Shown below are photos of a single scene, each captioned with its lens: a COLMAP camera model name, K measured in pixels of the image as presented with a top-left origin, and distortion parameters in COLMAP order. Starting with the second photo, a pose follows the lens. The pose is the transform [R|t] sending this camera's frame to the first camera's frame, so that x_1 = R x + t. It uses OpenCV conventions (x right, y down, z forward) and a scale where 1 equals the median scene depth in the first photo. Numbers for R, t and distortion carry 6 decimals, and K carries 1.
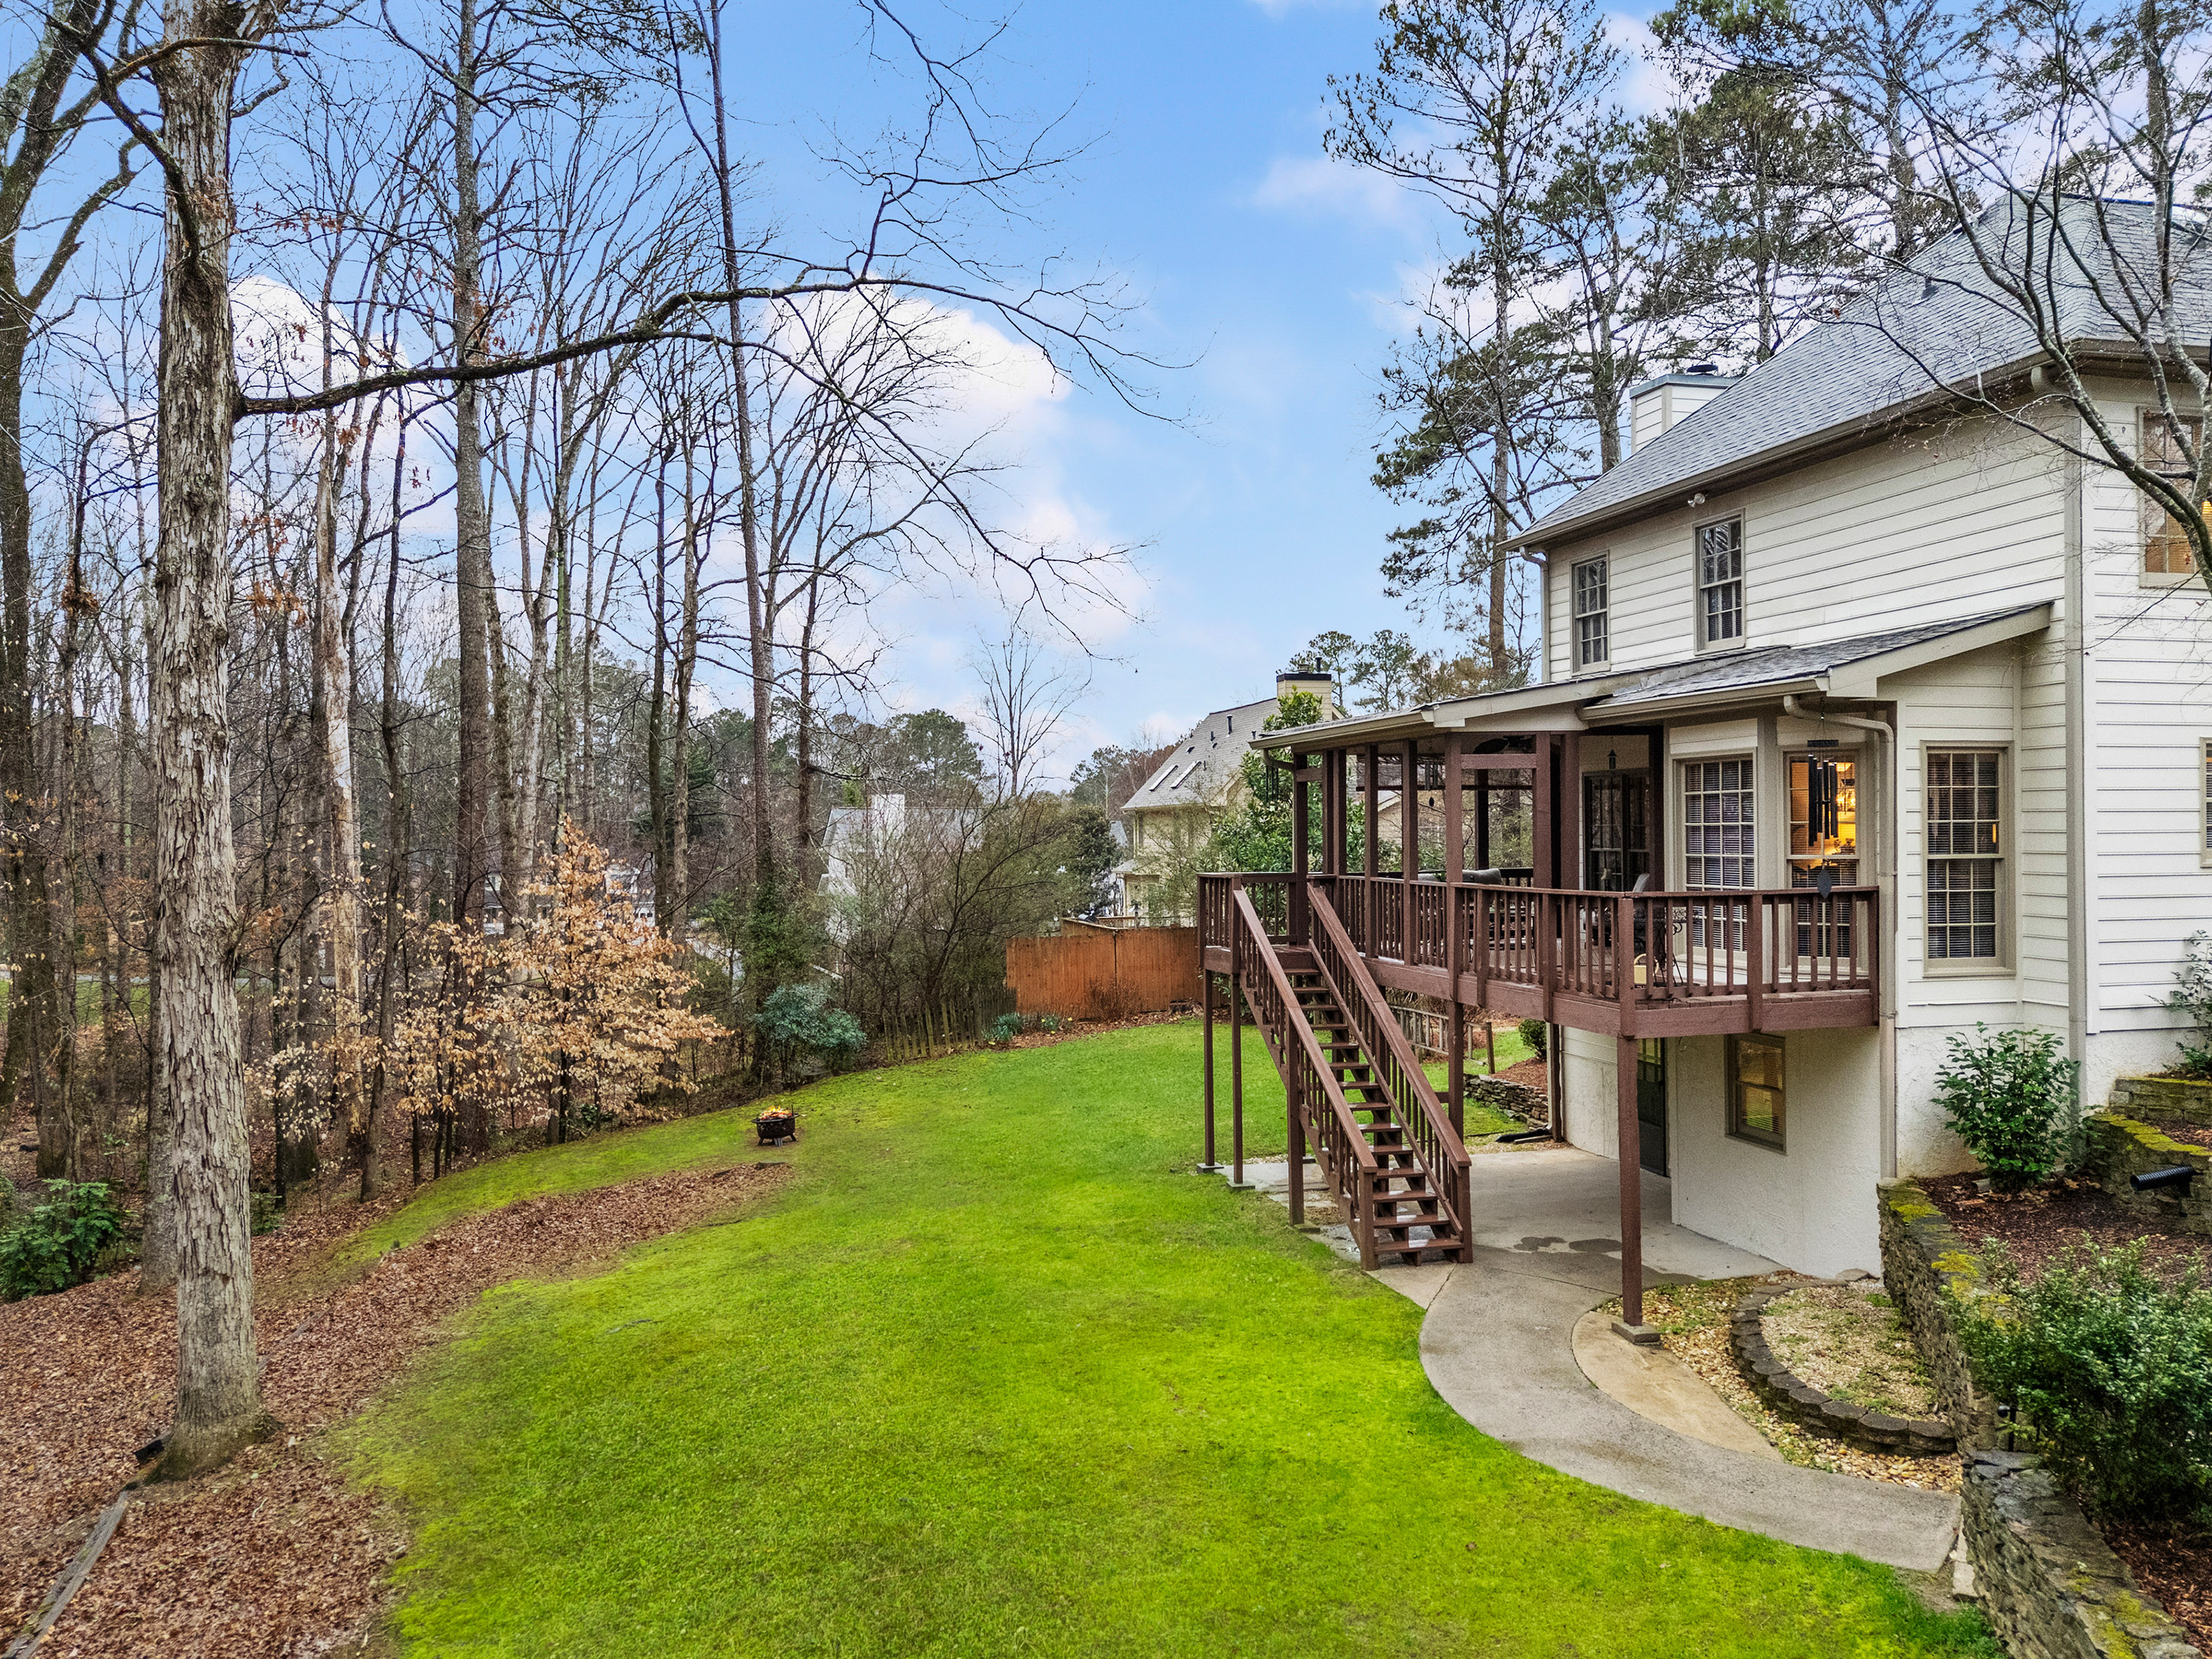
lens RADIAL K [[1655.4, 0, 1106.0], [0, 1655.4, 829.5], [0, 0, 1]] dist [0.080297, -0.112615]
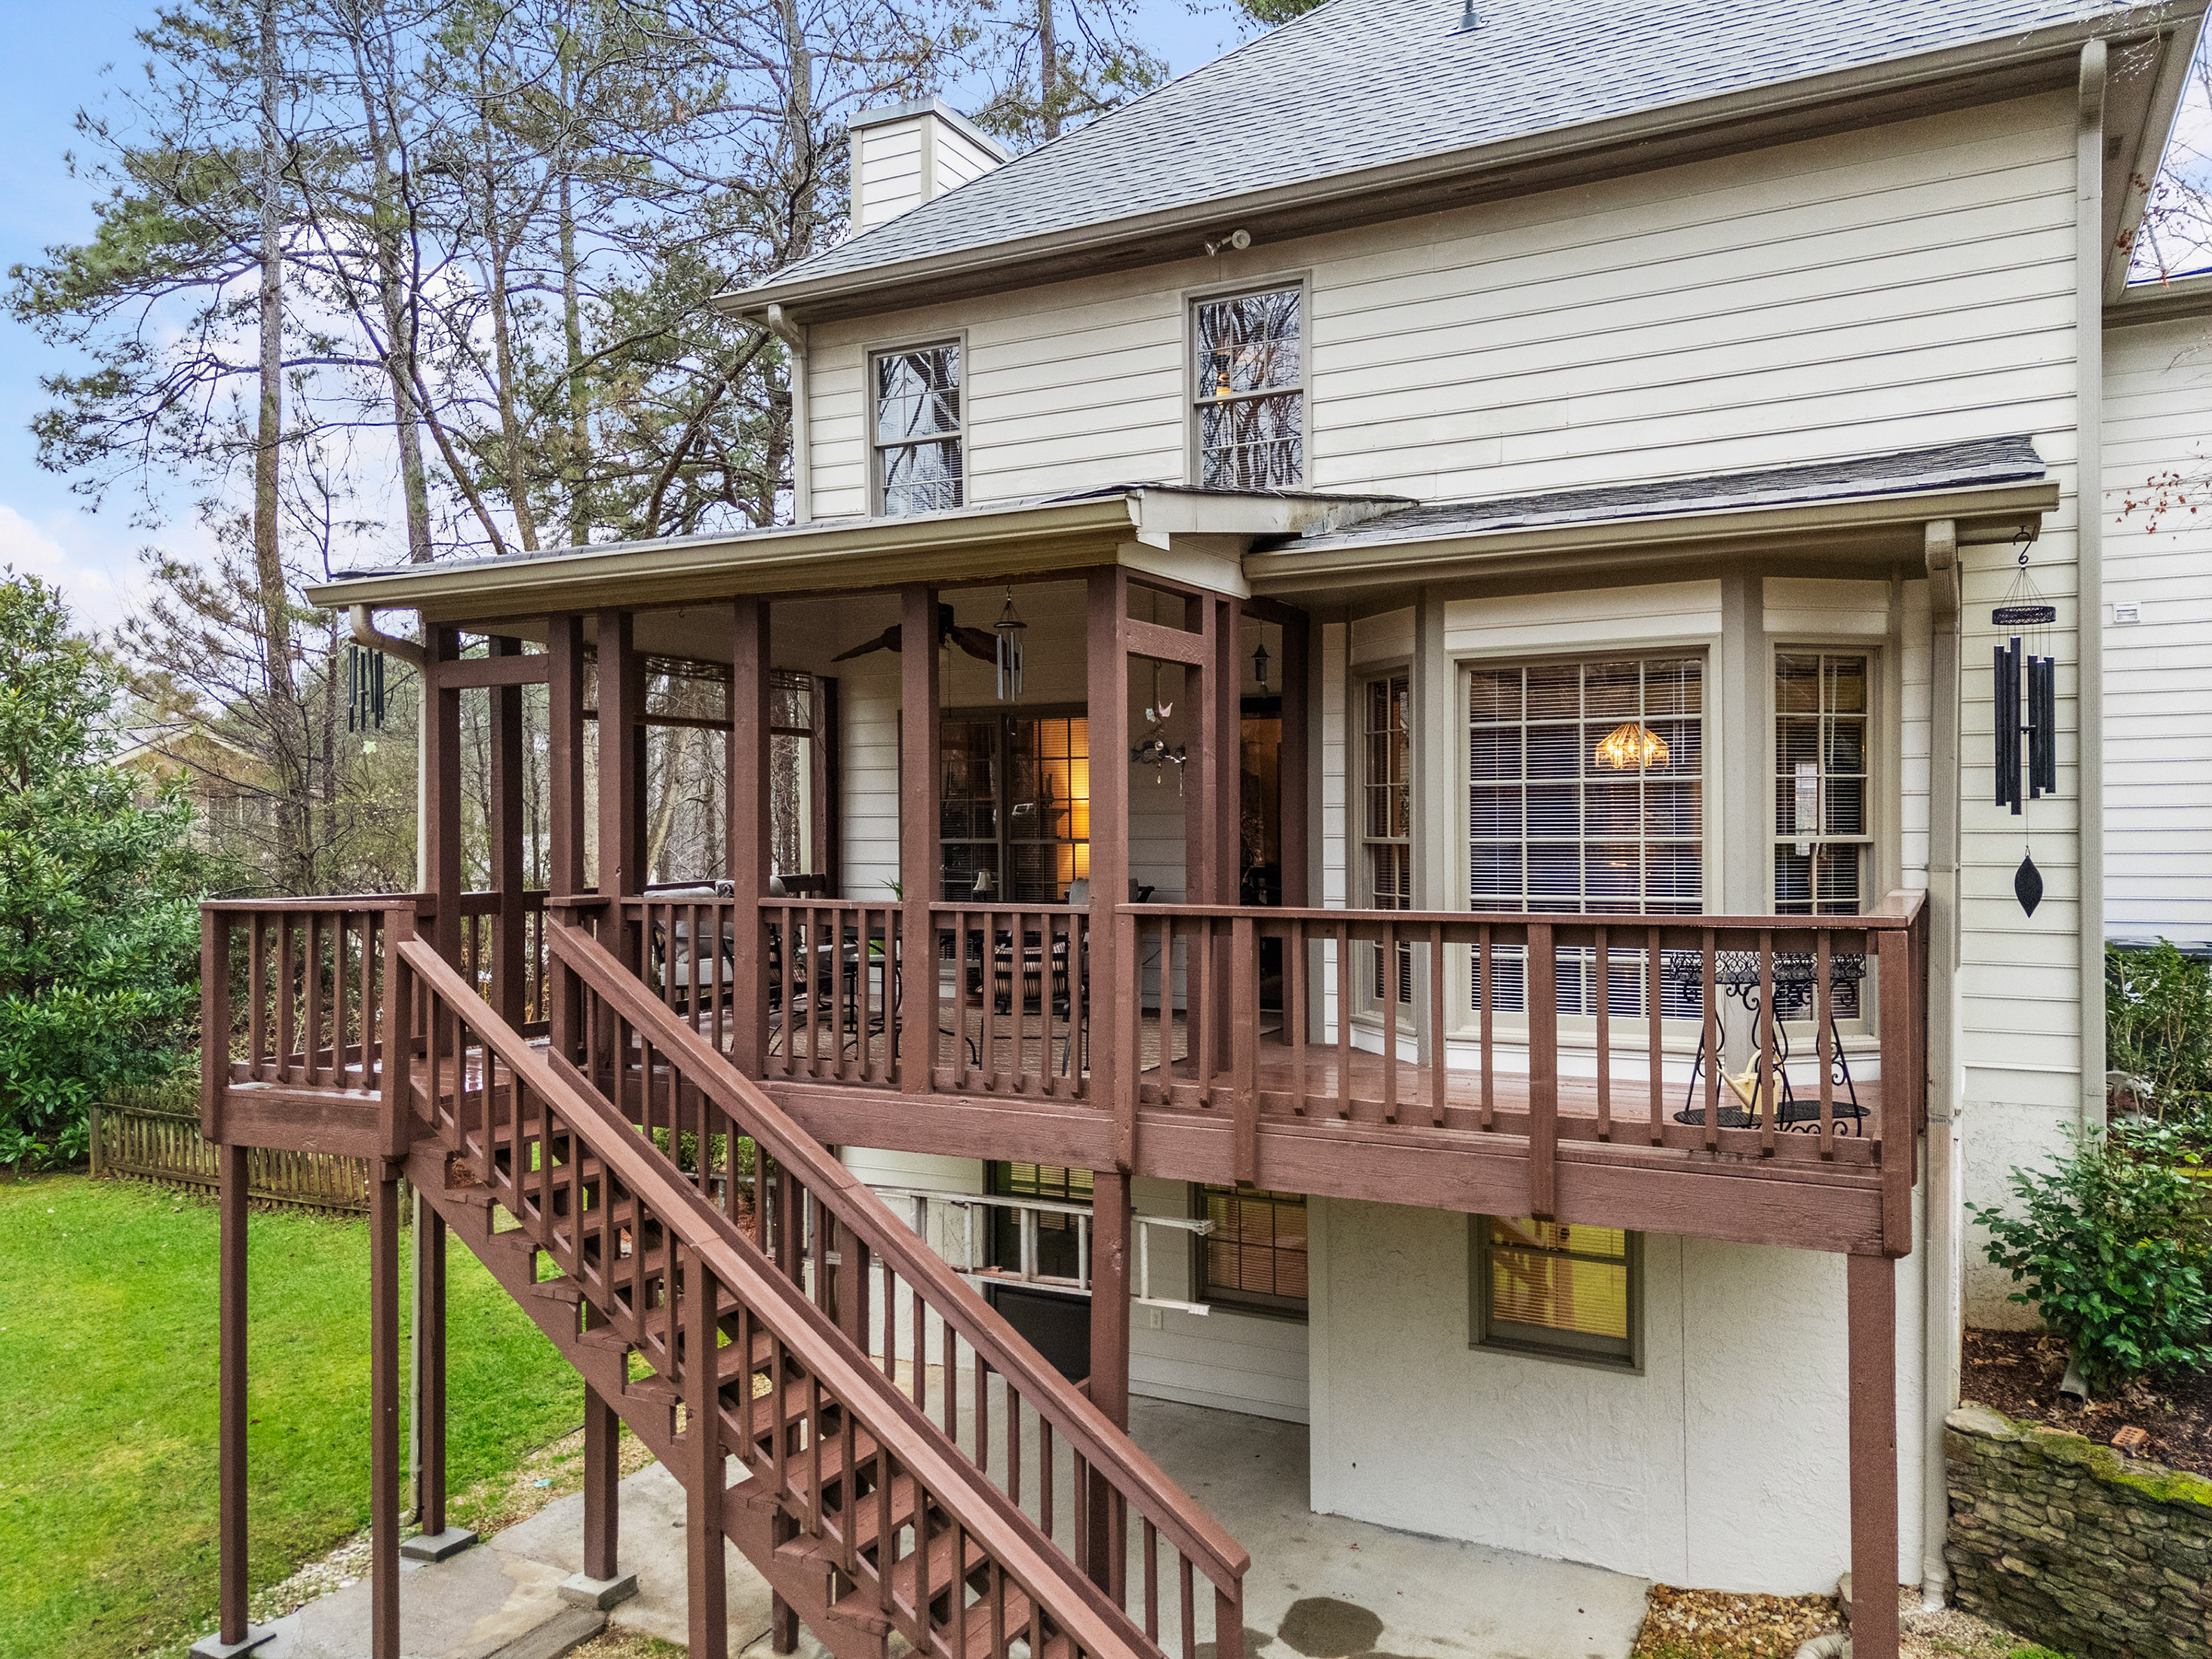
lens RADIAL K [[1655.4, 0, 1106.0], [0, 1655.4, 829.5], [0, 0, 1]] dist [0.080297, -0.112615]
pose [[0.676837, 0.002255, 0.736130, -0.113334], [-0.000684, 0.999997, -0.002434, 0.012109], [-0.736133, 0.001143, 0.676836, 0.682760]]
